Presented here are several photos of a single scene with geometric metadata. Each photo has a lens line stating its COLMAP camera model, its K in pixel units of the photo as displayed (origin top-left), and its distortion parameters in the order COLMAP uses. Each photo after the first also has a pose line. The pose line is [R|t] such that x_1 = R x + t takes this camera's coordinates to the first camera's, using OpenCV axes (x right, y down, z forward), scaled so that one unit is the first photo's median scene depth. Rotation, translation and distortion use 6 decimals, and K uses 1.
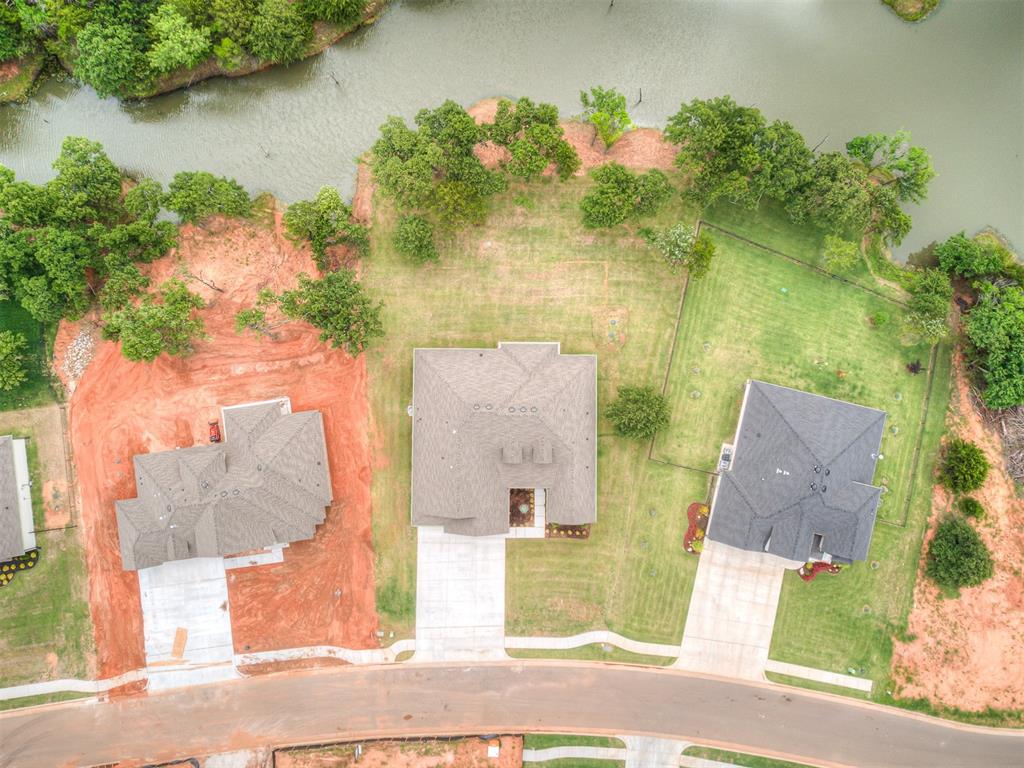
lens RADIAL K [[973.1, 0, 512.0], [0, 973.1, 384.0], [0, 0, 1]] dist [-0.057352, 0.007072]
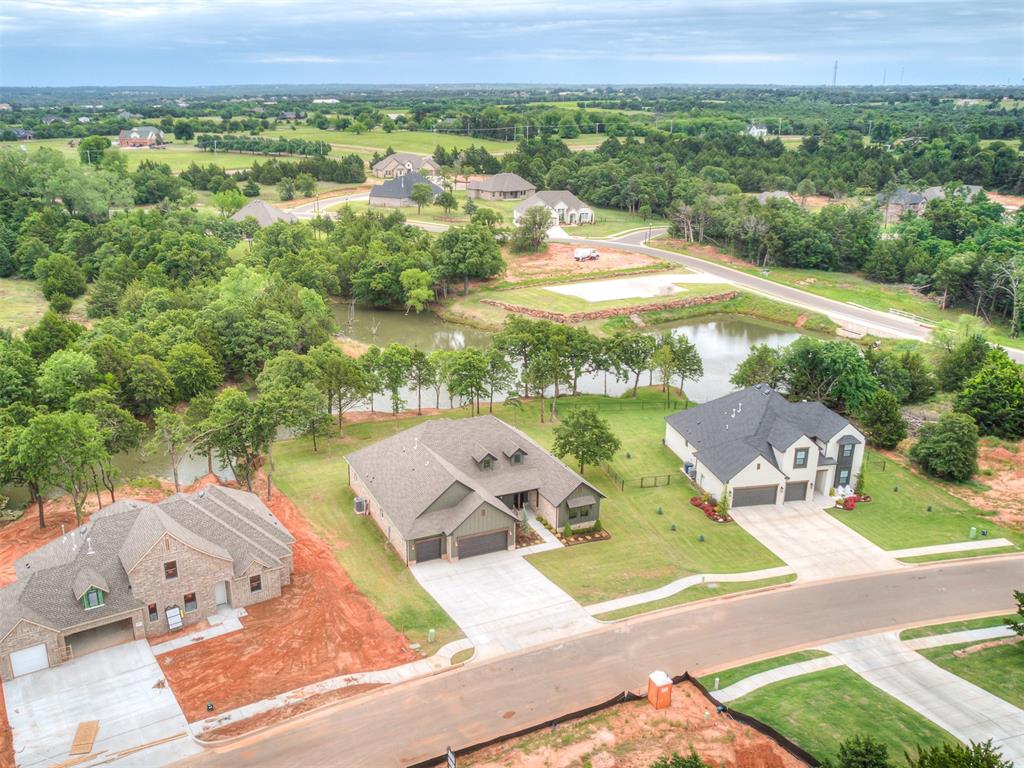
lens RADIAL K [[973.1, 0, 512.0], [0, 973.1, 384.0], [0, 0, 1]] dist [-0.057352, 0.007072]
pose [[0.899169, -0.135019, 0.416252, -0.324523], [0.437571, 0.266120, -0.858901, 0.799374], [0.005195, 0.954437, 0.298367, 0.635673]]
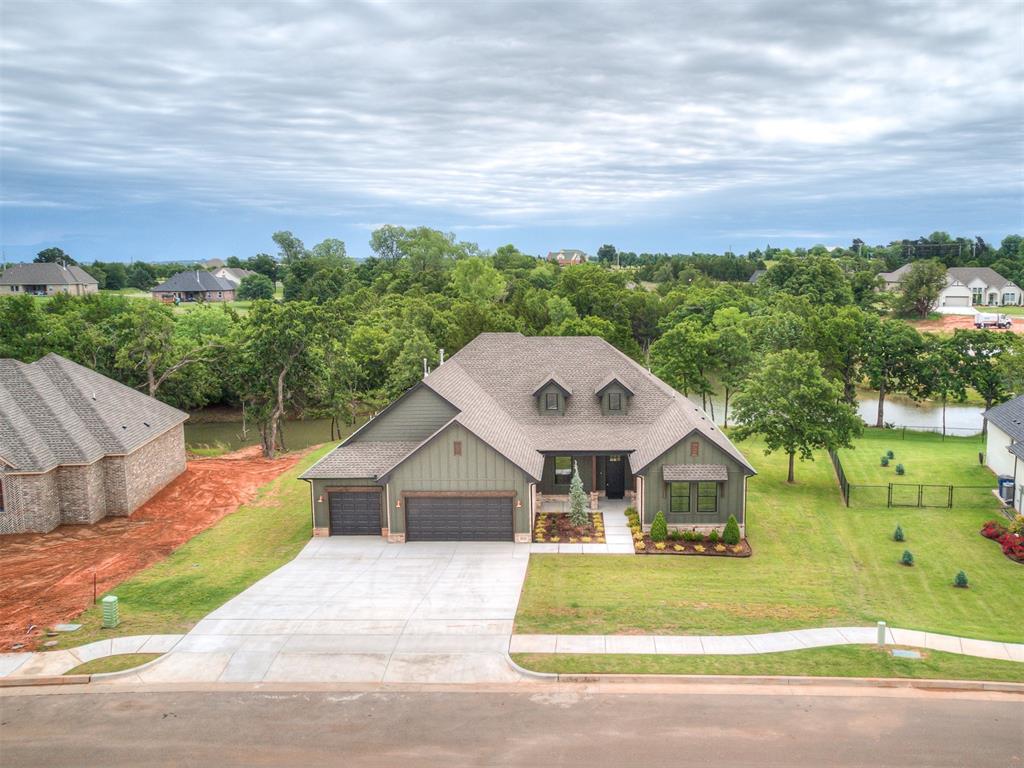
lens RADIAL K [[973.1, 0, 512.0], [0, 973.1, 384.0], [0, 0, 1]] dist [-0.057352, 0.007072]
pose [[0.999736, -0.019048, -0.012882, -0.001919], [-0.010307, 0.129594, -0.991514, 0.520254], [0.020556, 0.991384, 0.129363, 0.895995]]
